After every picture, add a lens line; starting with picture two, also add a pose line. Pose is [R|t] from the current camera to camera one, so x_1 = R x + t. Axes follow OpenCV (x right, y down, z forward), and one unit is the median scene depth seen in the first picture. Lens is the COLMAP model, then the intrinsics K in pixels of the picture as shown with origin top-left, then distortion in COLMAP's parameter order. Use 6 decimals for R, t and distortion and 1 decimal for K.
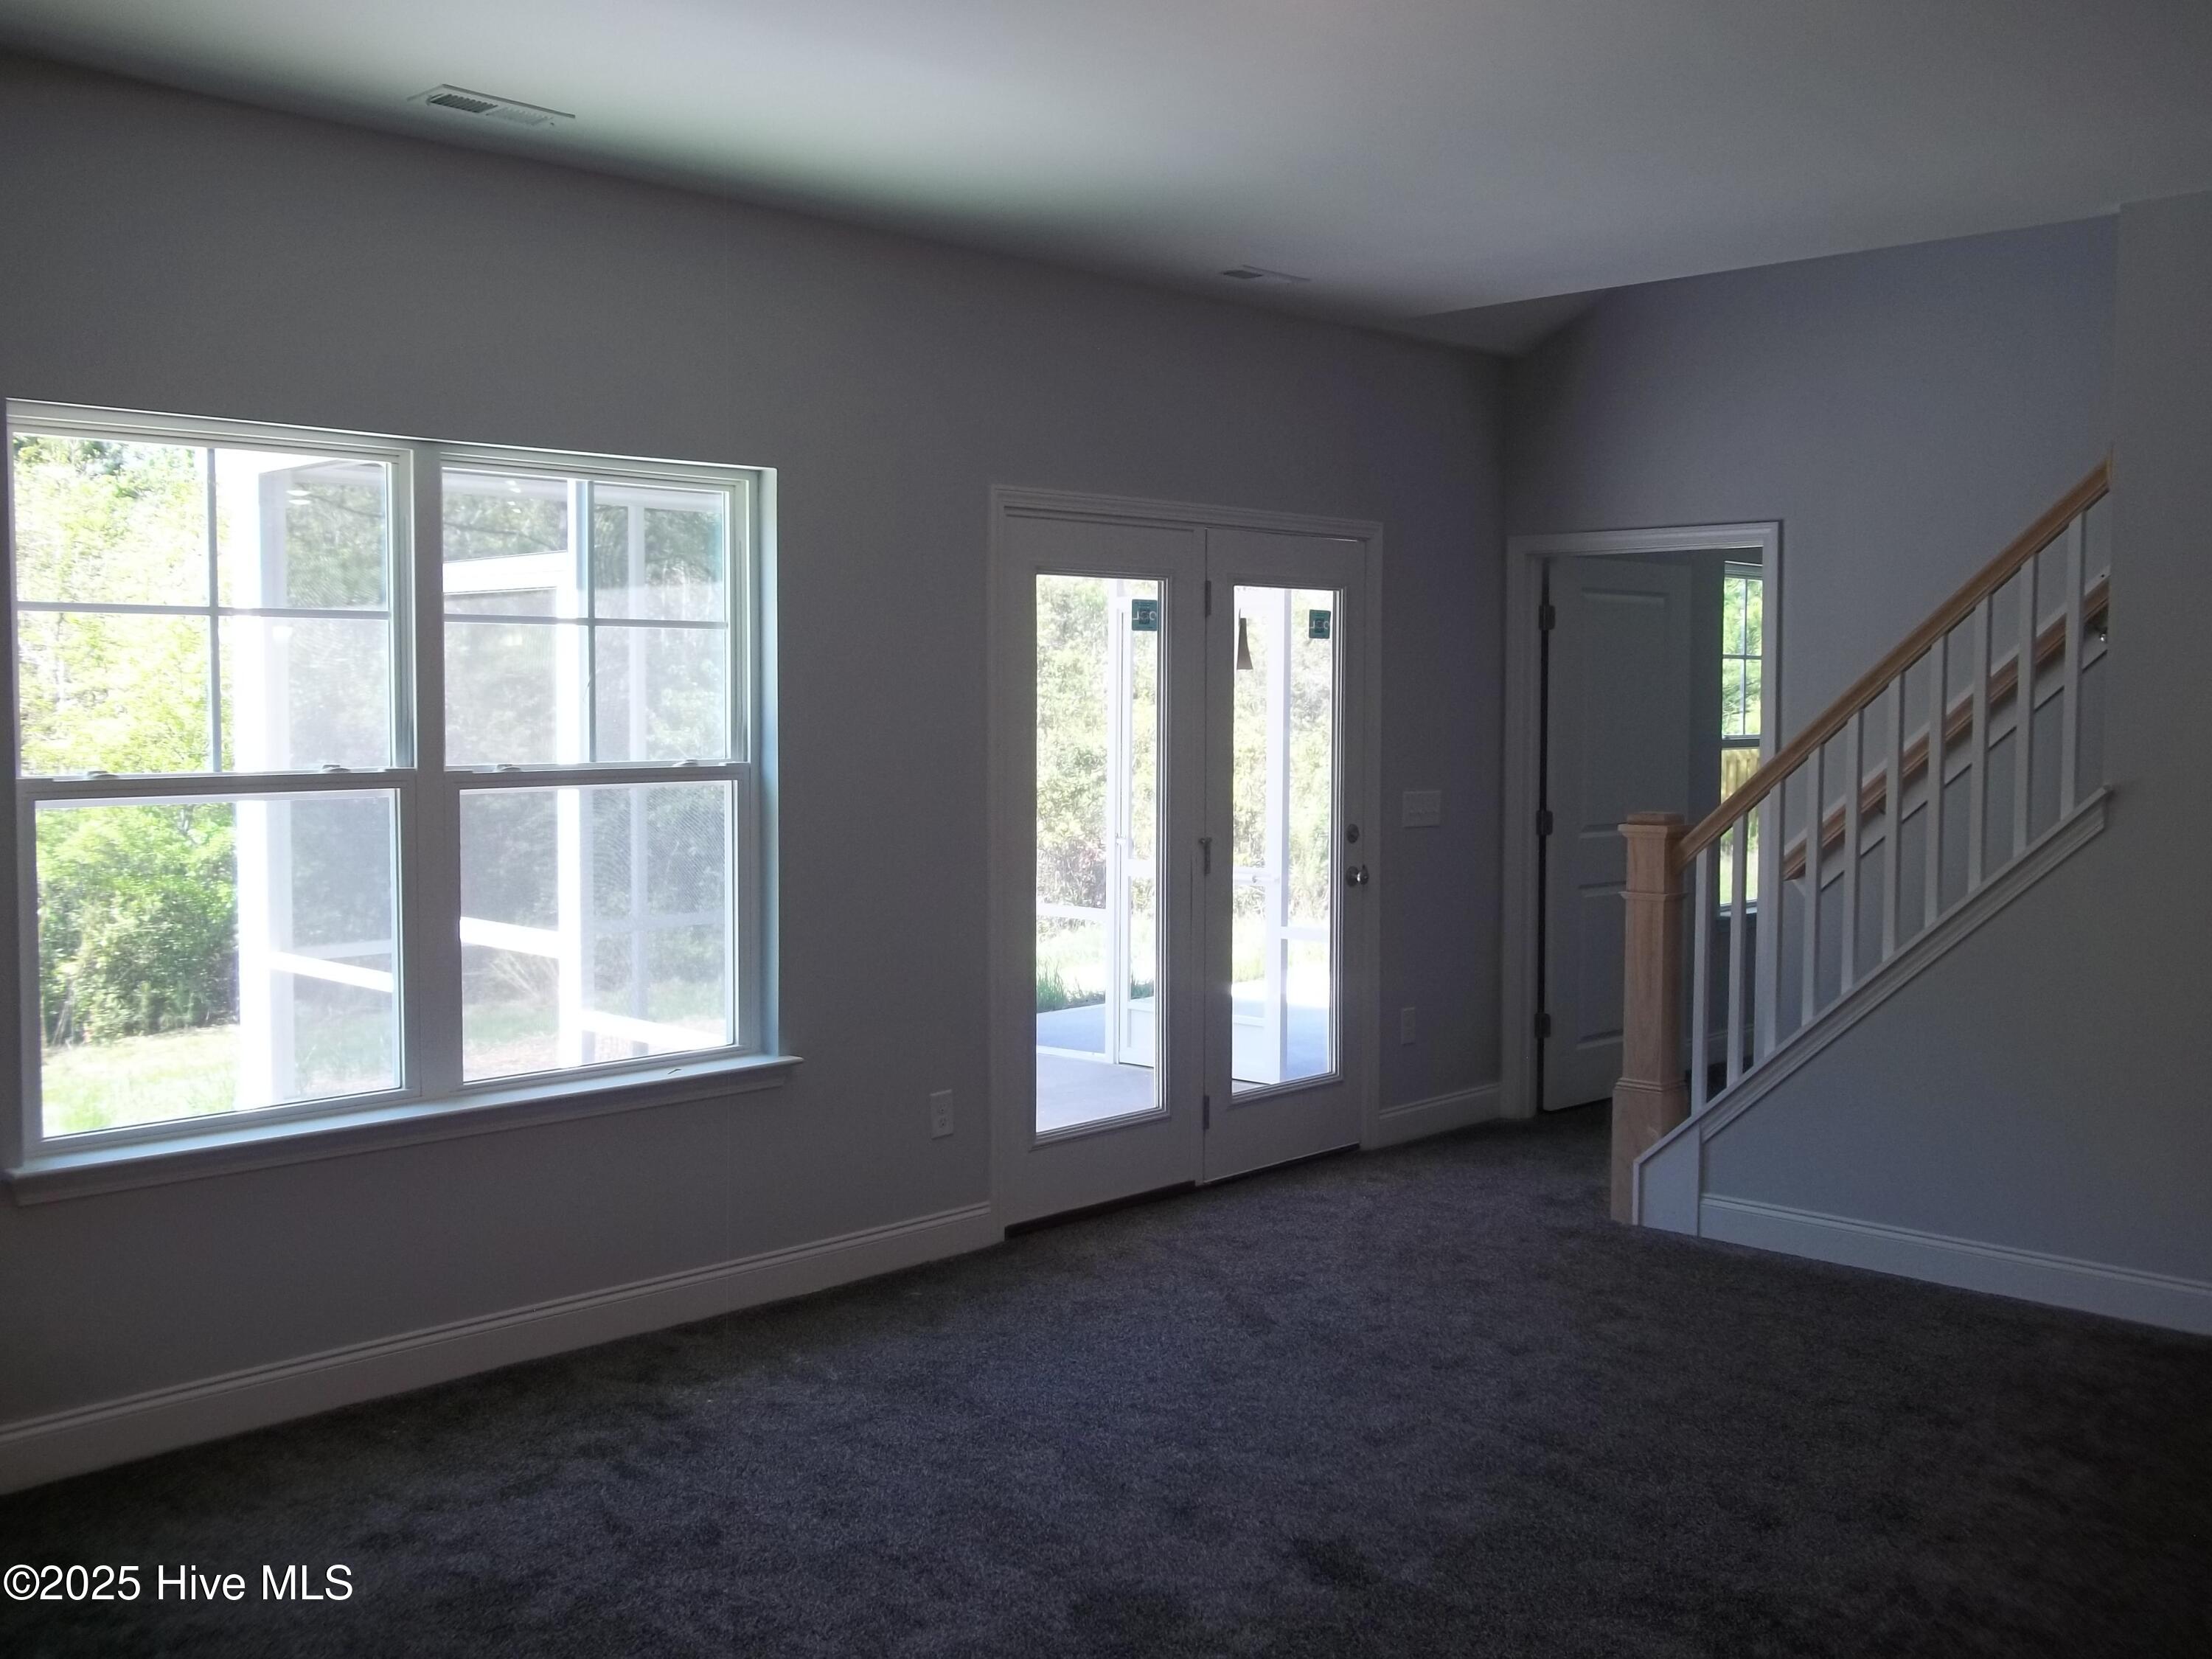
lens RADIAL K [[2119.7, 0, 1112.9], [0, 2119.7, 834.3], [0, 0, 1]] dist [-0.019245, 0.000000]
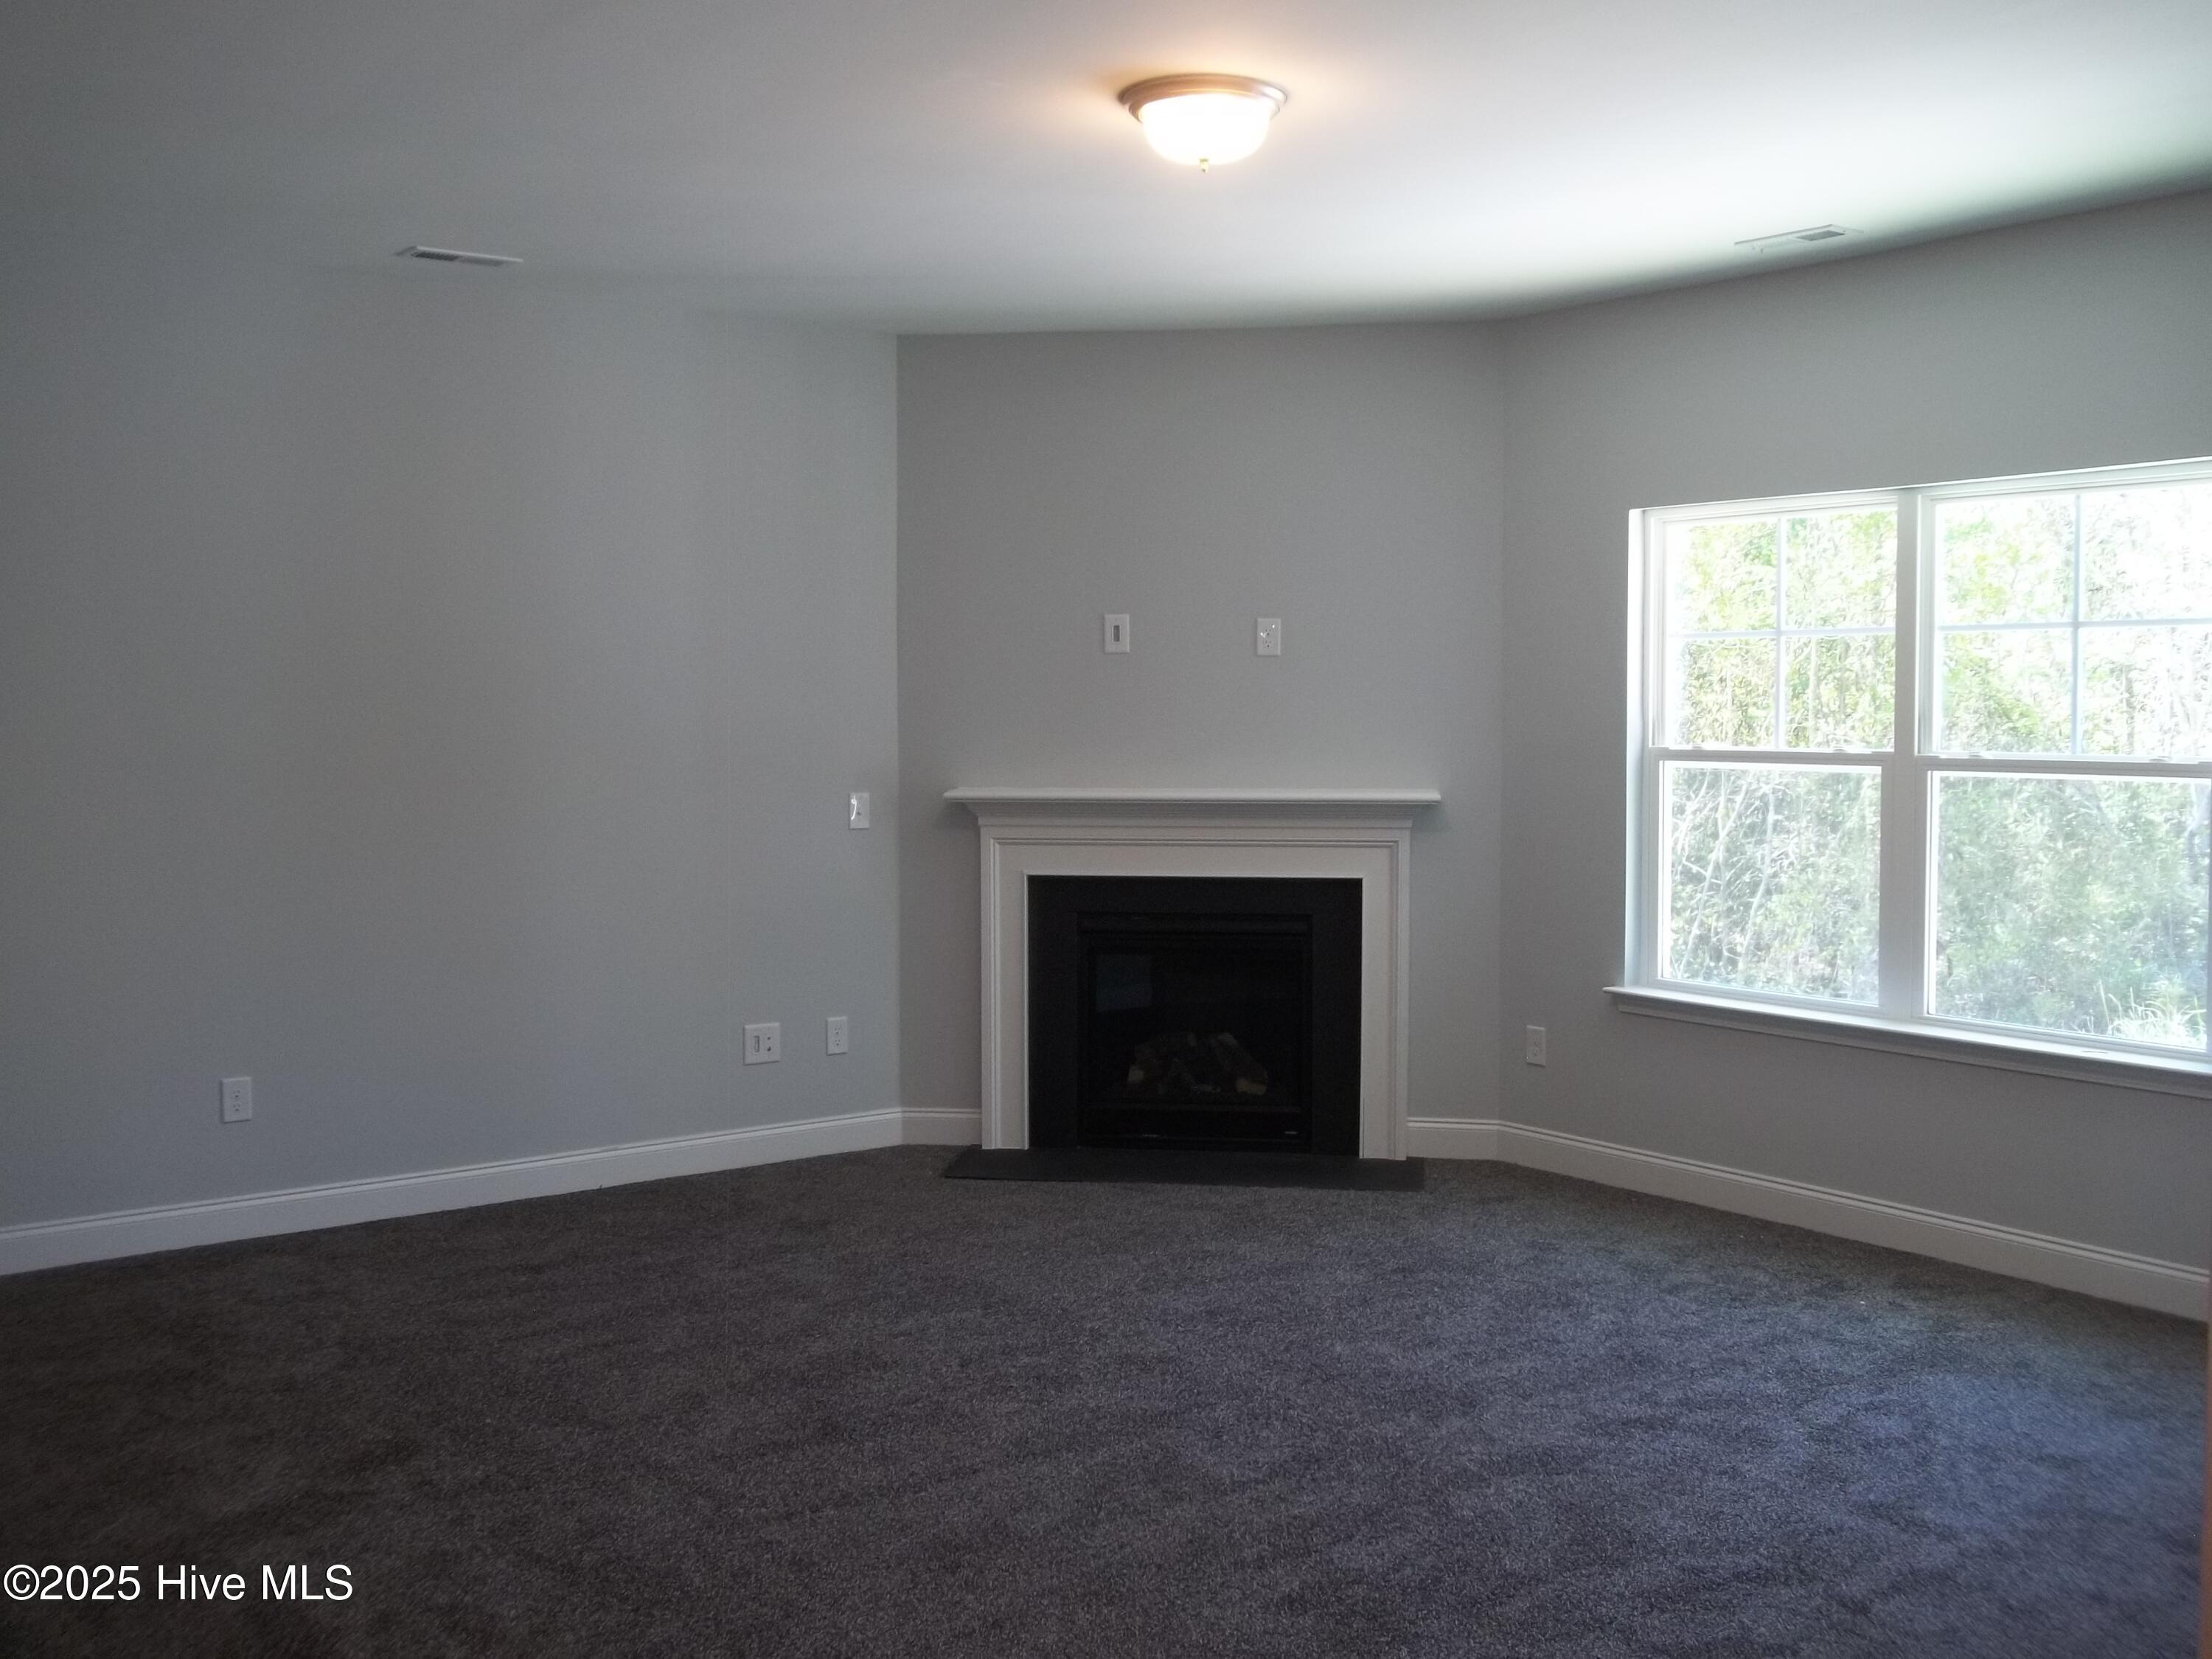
lens RADIAL K [[2119.7, 0, 1115.7], [0, 2119.7, 817.8], [0, 0, 1]] dist [-0.019245, 0.000000]
pose [[-0.156320, 0.052575, -0.986306, 0.971831], [-0.064080, 0.995939, 0.063244, -0.041327], [0.985626, 0.073089, -0.152317, 0.735234]]
